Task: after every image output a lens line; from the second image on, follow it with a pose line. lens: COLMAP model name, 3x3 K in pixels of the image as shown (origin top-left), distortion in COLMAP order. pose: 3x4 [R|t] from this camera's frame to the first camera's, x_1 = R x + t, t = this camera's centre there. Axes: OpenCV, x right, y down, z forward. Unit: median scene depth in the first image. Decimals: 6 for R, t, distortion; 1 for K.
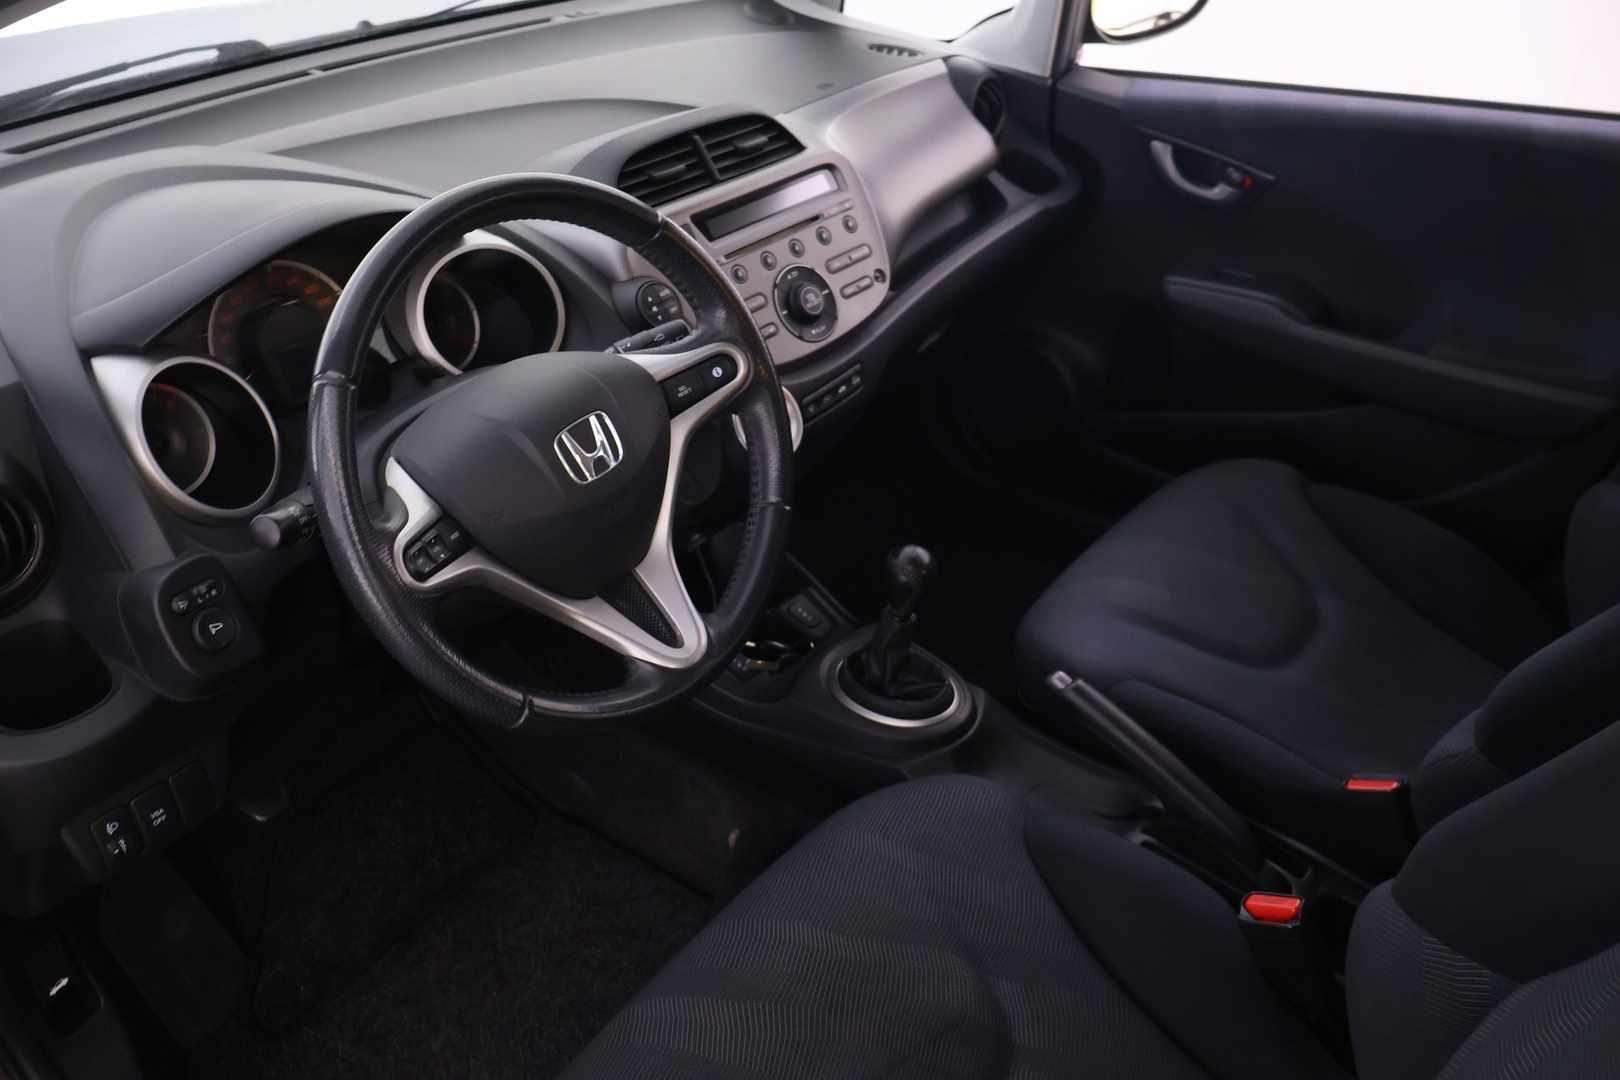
lens RADIAL K [[1293.2, 0, 801.4], [0, 1293.2, 532.3], [0, 0, 1]] dist [0.001642, -0.006556]
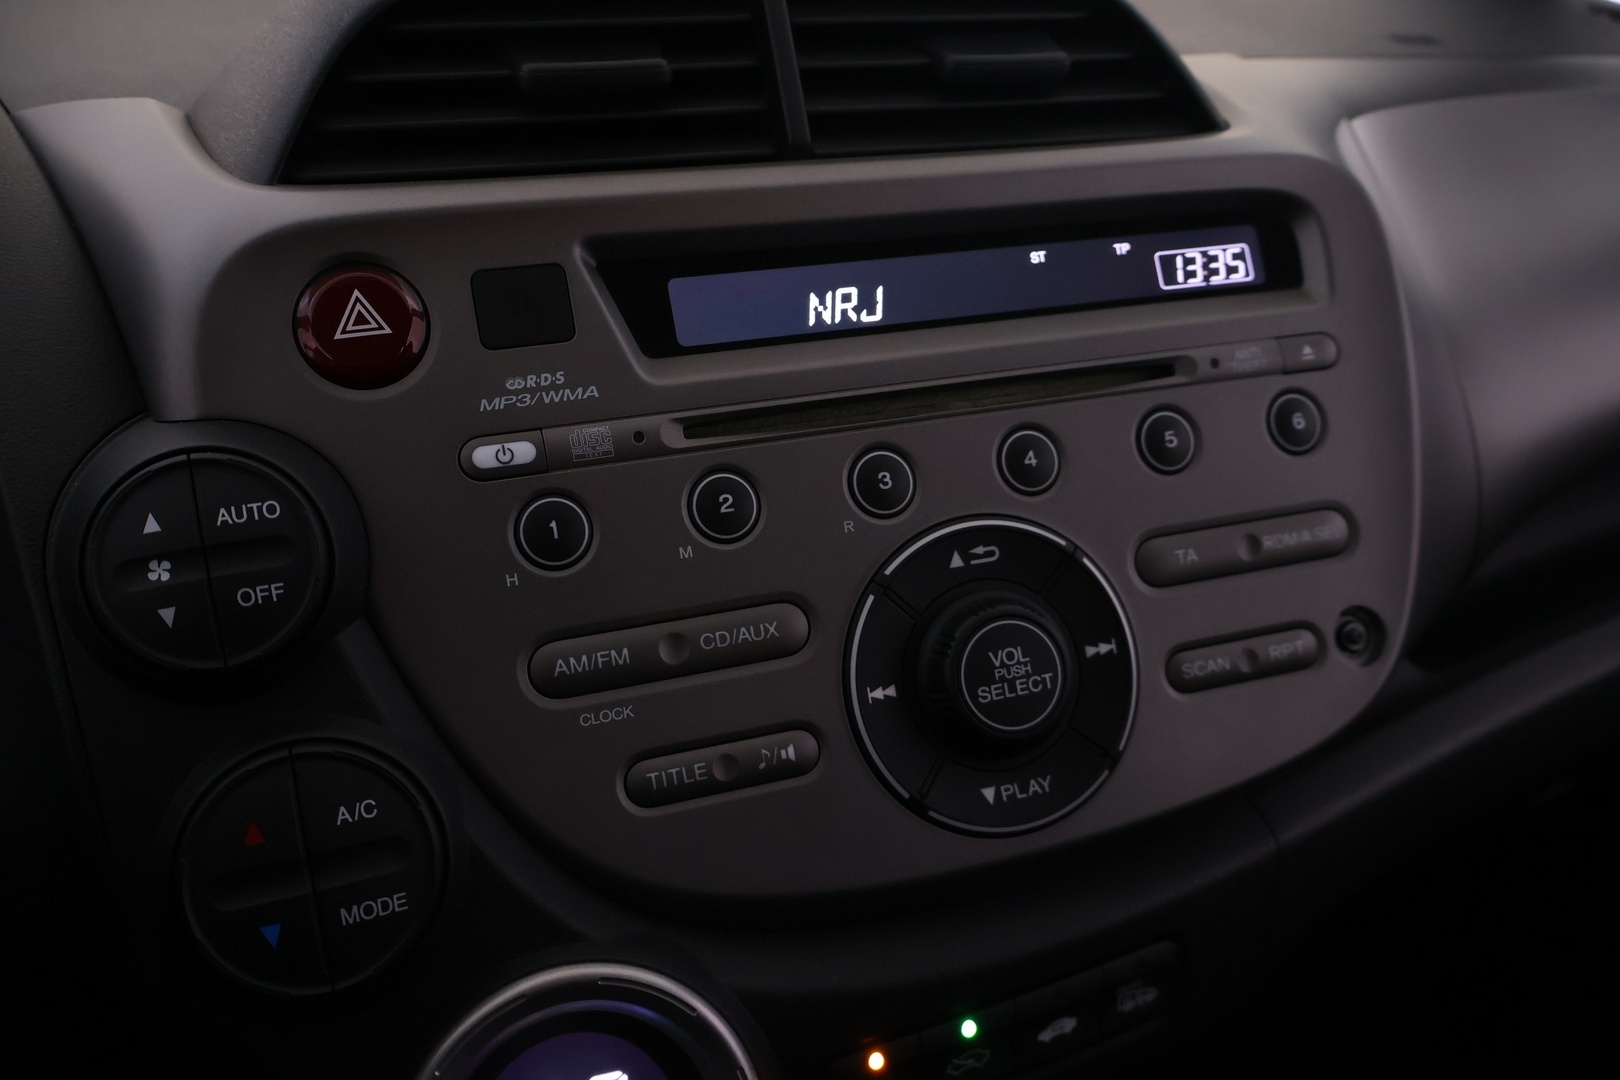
lens RADIAL K [[1293.2, 0, 816.1], [0, 1293.2, 547.4], [0, 0, 1]] dist [0.001642, -0.006556]
pose [[0.871552, 0.270429, -0.408982, 0.068661], [-0.301824, 0.953277, -0.012864, -0.183211], [0.386394, 0.134652, 0.912452, 0.734409]]
